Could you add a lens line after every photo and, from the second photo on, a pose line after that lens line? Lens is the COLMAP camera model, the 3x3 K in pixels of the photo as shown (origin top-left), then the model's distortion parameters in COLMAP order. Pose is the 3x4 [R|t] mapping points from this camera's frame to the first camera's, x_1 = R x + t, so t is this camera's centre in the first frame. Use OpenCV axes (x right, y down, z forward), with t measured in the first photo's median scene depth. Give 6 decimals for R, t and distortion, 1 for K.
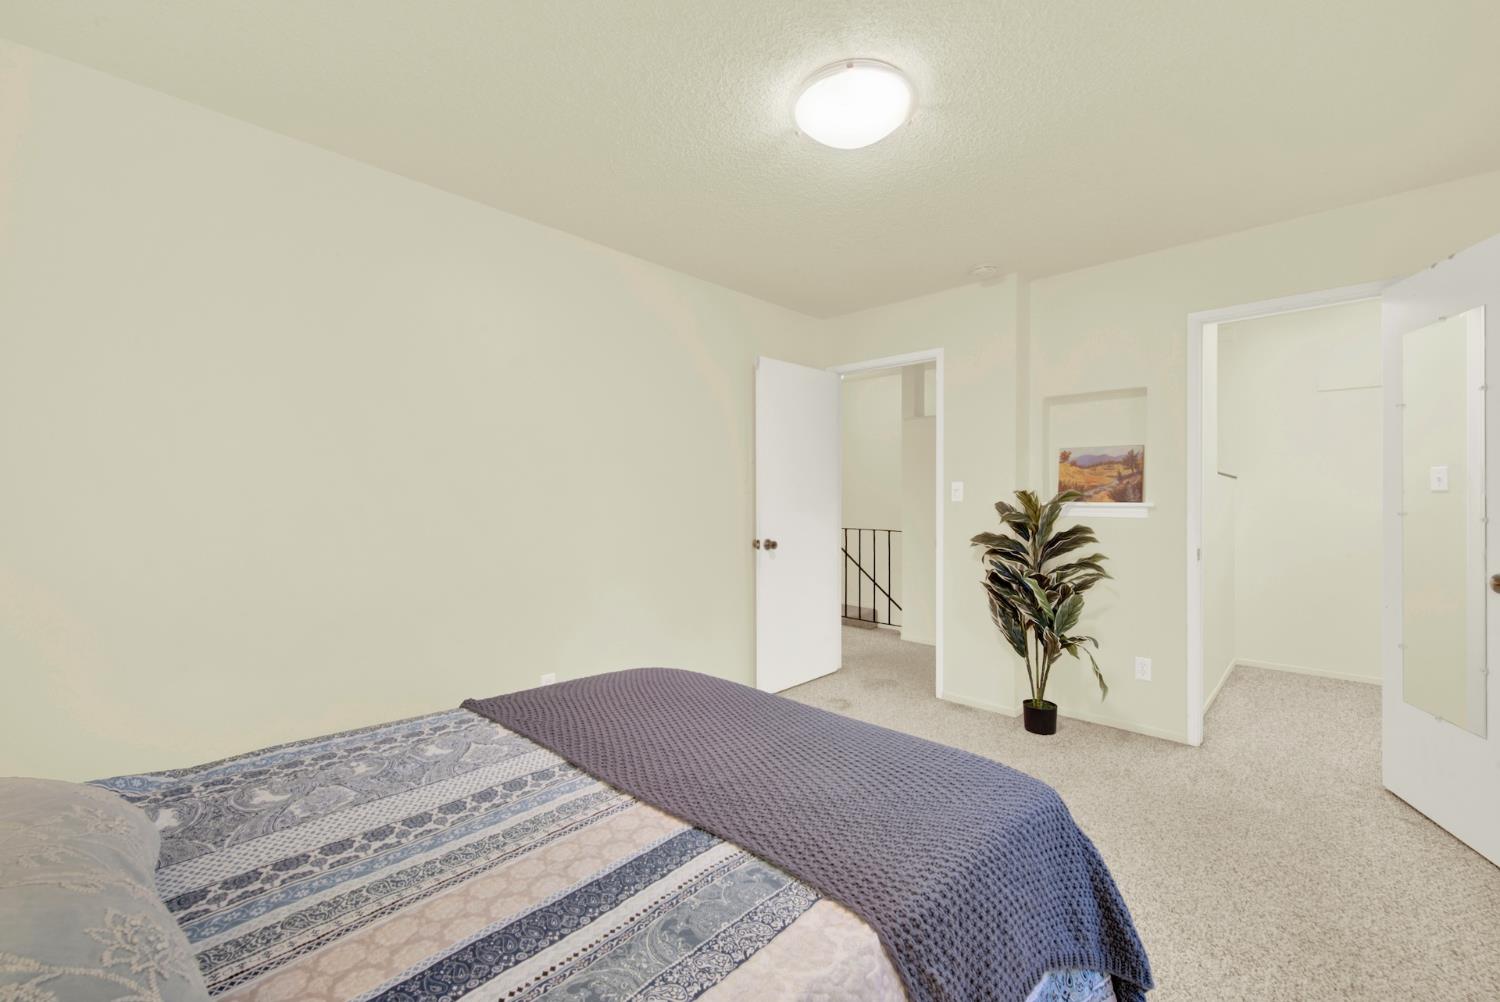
lens RADIAL K [[612.1, 0, 755.5], [0, 612.1, 492.8], [0, 0, 1]] dist [0.001639, -0.002177]
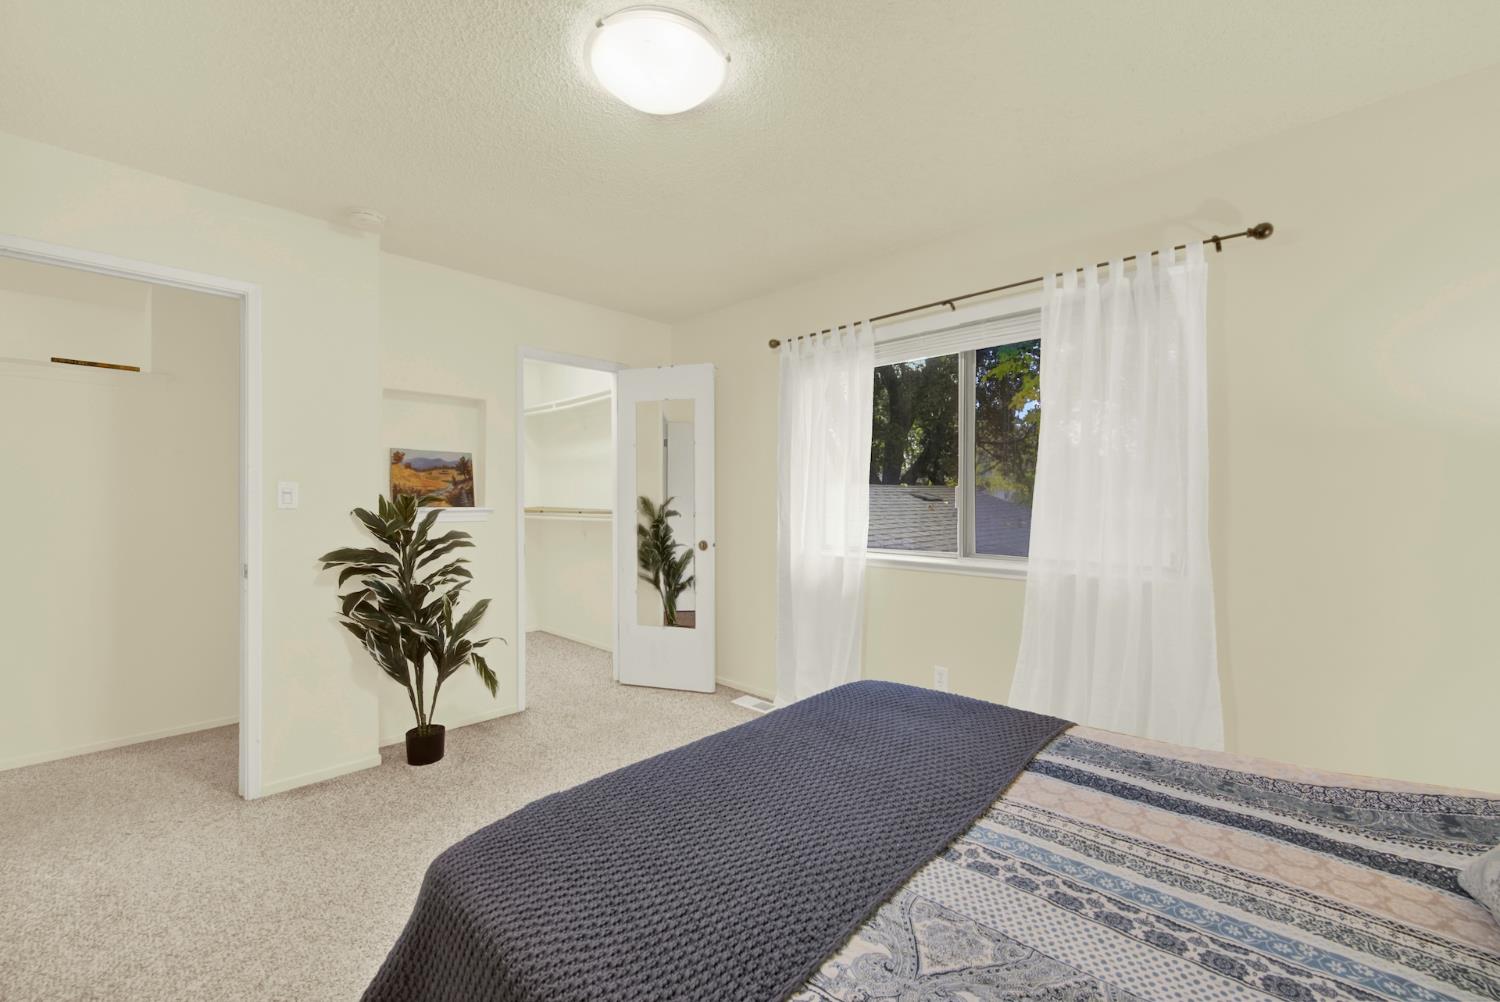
lens RADIAL K [[612.1, 0, 755.8], [0, 612.1, 502.9], [0, 0, 1]] dist [0.001639, -0.002177]
pose [[0.001678, -0.004203, 0.999990, -0.432553], [-0.000534, 0.999991, 0.004204, 0.004322], [-0.999998, -0.000541, 0.001675, 0.504413]]
